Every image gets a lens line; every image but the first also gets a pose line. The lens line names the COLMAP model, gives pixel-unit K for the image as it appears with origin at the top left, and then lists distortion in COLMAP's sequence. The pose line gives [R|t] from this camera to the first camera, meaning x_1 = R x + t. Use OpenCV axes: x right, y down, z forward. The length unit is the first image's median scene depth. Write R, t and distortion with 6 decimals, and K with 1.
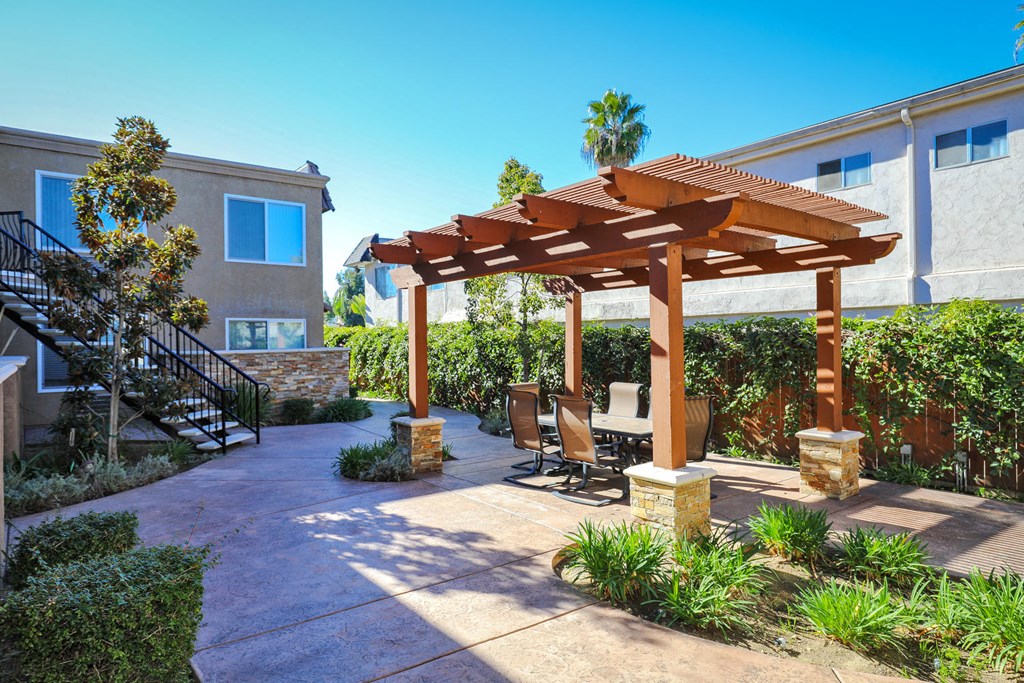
lens RADIAL K [[633.2, 0, 511.2], [0, 633.2, 342.9], [0, 0, 1]] dist [0.001301, -0.000179]
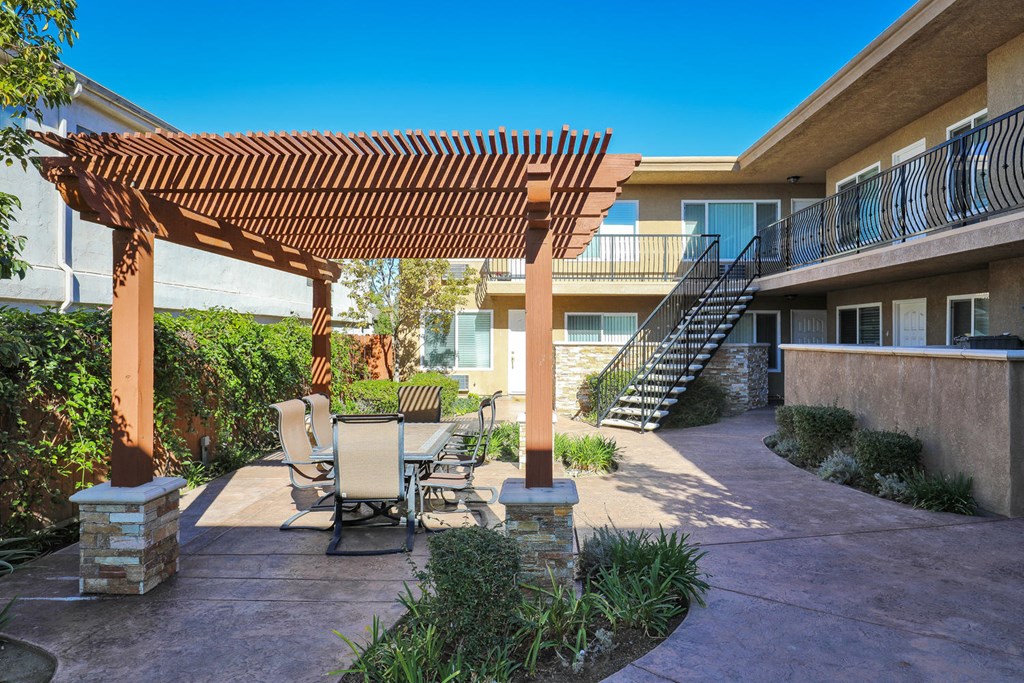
lens RADIAL K [[633.2, 0, 529.2], [0, 633.2, 326.9], [0, 0, 1]] dist [0.001301, -0.000179]
pose [[-0.793214, 0.019387, 0.608634, -0.666859], [0.009610, 0.999767, -0.019321, -0.000933], [-0.608867, -0.009476, -0.793216, 2.069507]]
